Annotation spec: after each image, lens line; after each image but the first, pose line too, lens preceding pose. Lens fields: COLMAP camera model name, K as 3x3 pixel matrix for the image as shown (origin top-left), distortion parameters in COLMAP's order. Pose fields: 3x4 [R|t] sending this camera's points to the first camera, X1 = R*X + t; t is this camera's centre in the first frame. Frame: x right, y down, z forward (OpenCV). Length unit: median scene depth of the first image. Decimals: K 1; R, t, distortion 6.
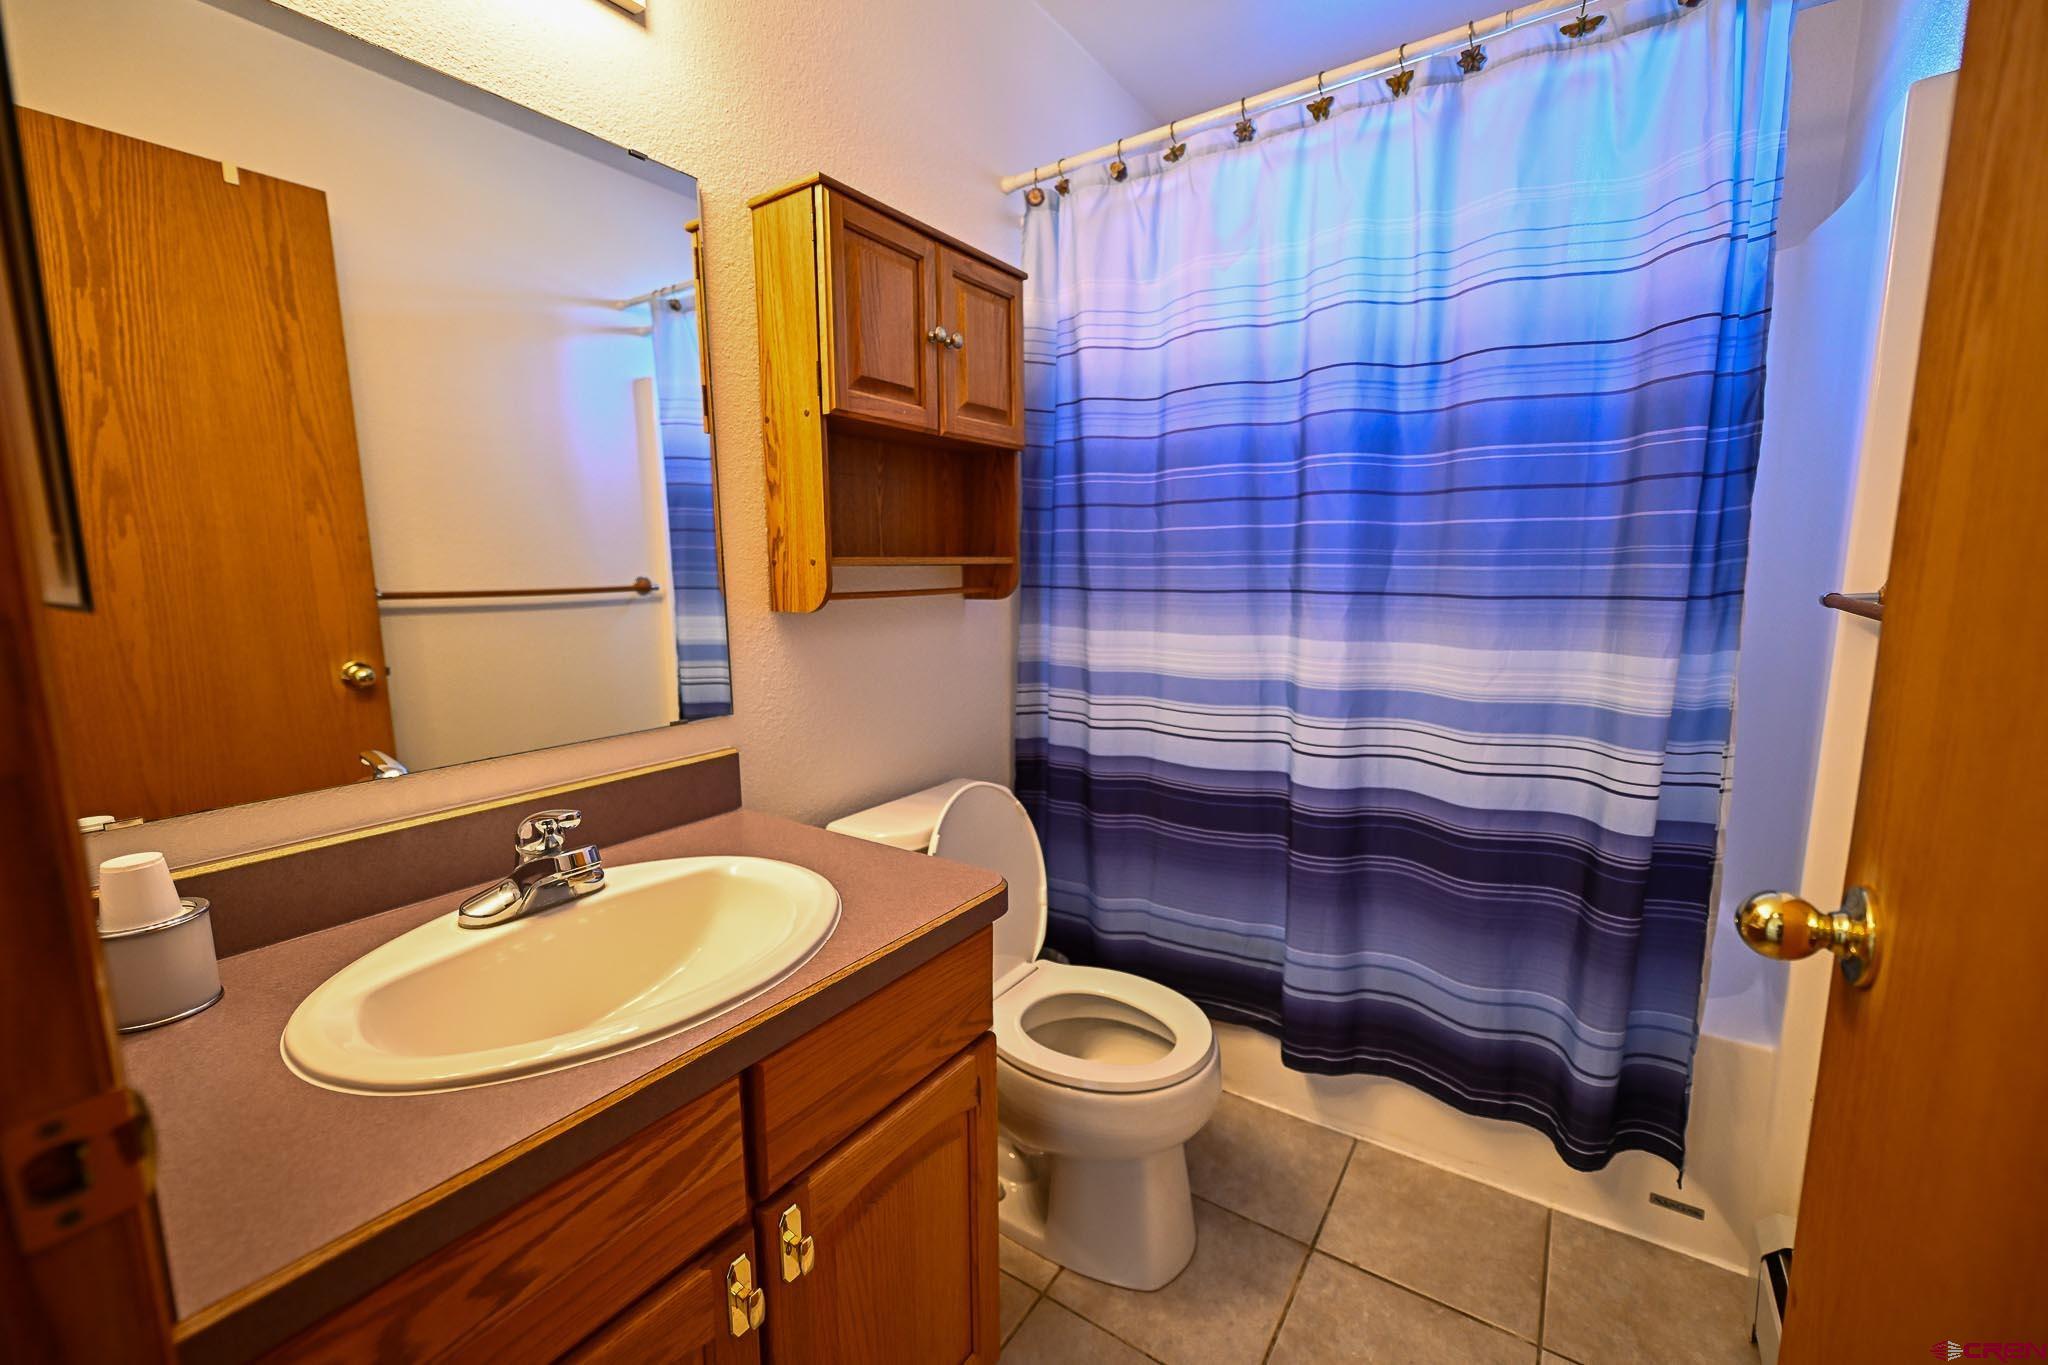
lens RADIAL K [[819.5, 0, 1025.2], [0, 819.5, 668.8], [0, 0, 1]] dist [0.000555, -0.001080]
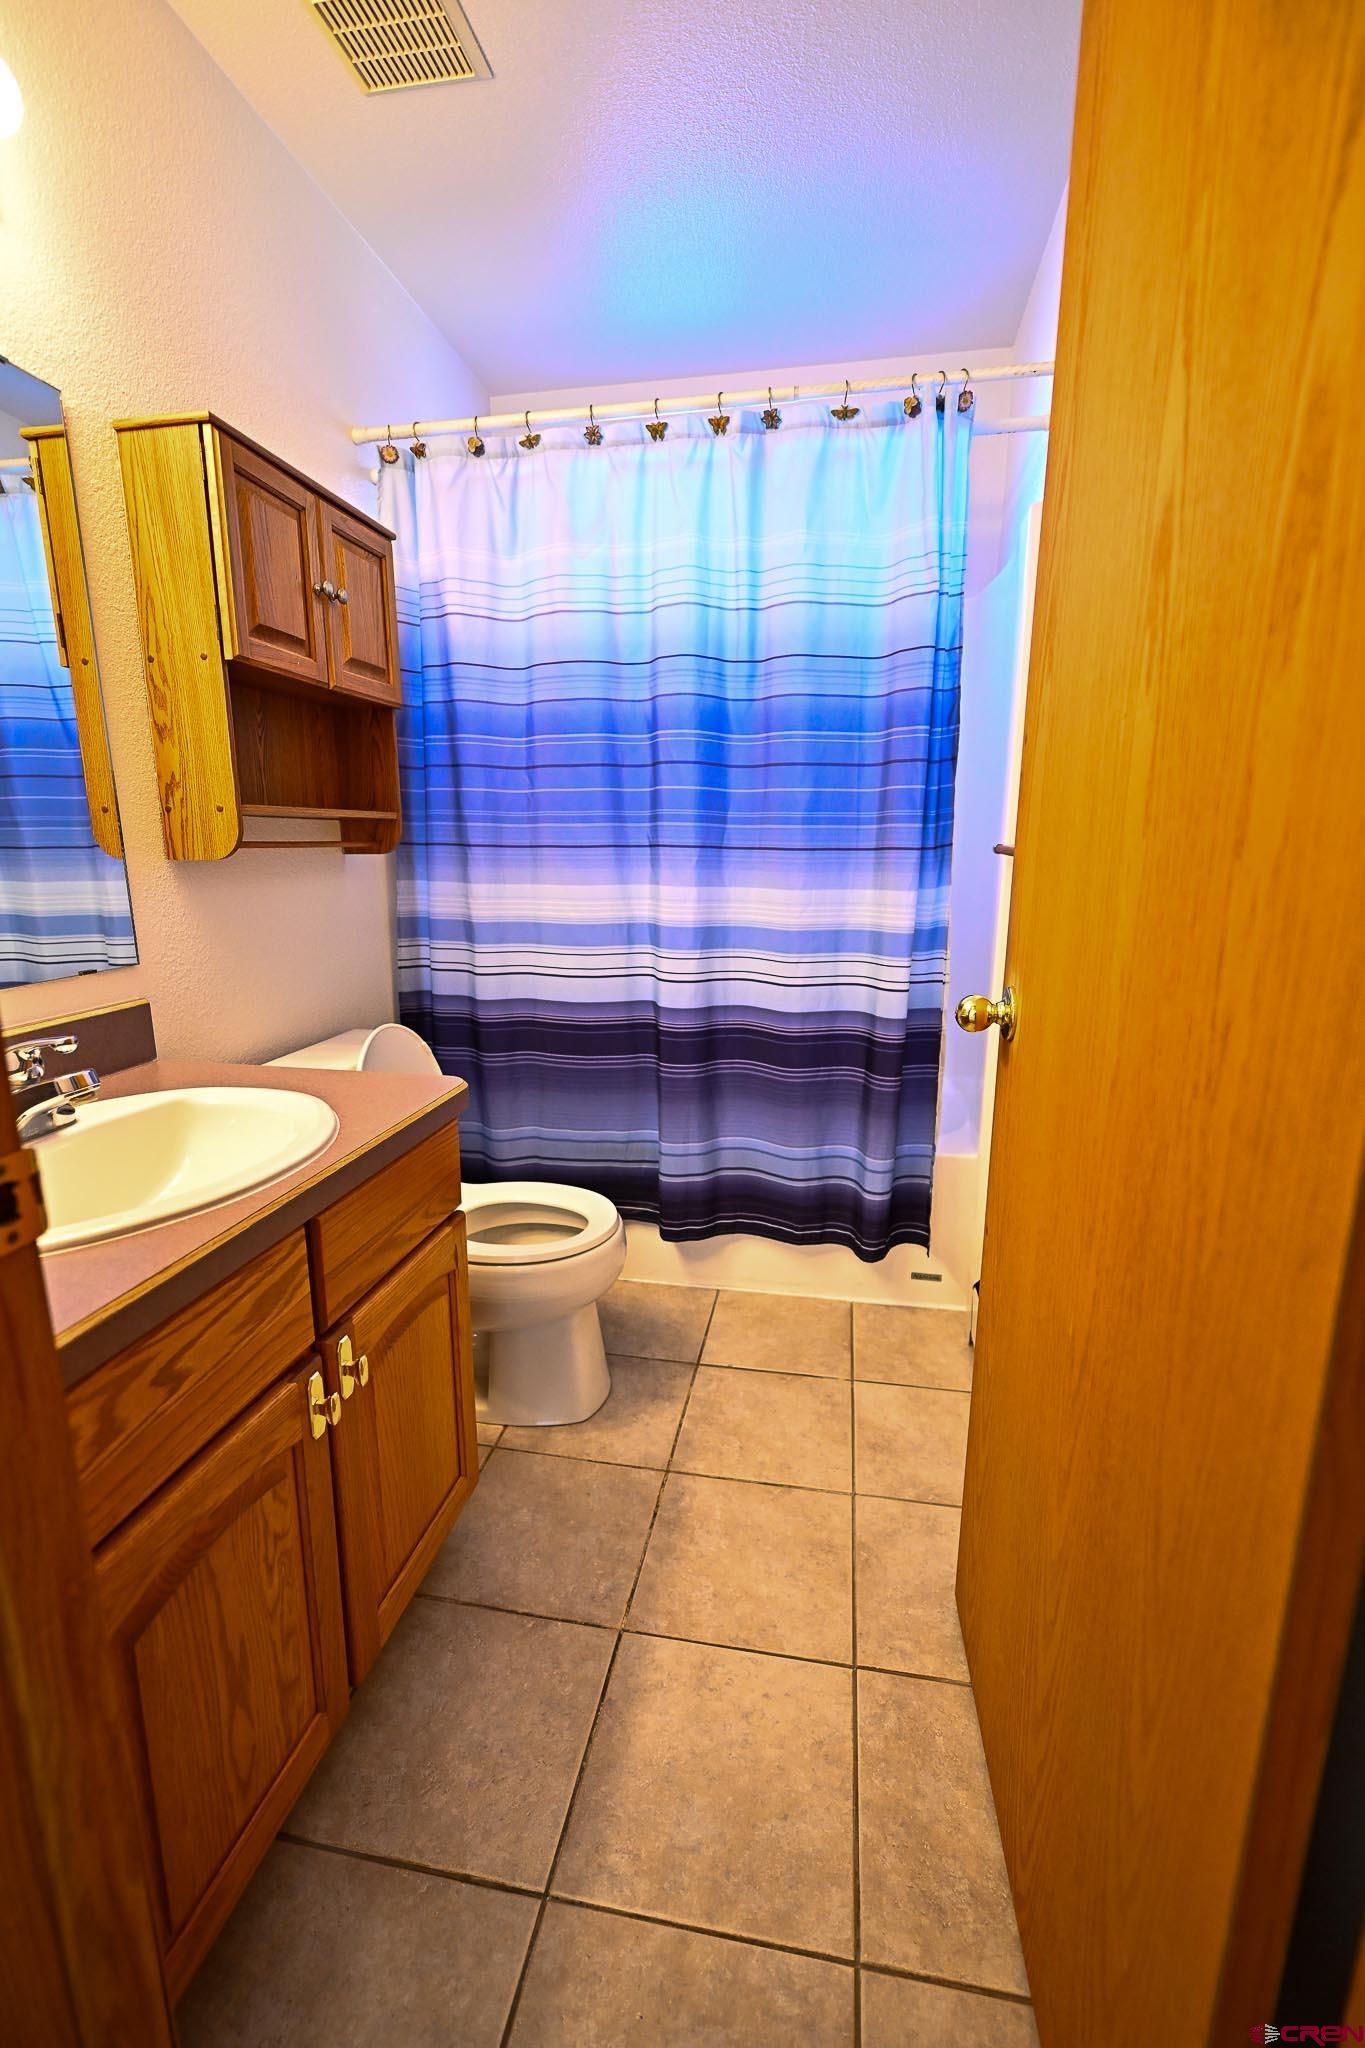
lens RADIAL K [[819.5, 0, 697.0], [0, 819.5, 979.8], [0, 0, 1]] dist [0.000555, -0.001080]
pose [[0.913035, -0.062682, 0.403036, -0.125522], [0.043335, 0.997436, 0.056957, 0.040888], [-0.405572, -0.034538, 0.913410, -0.139026]]
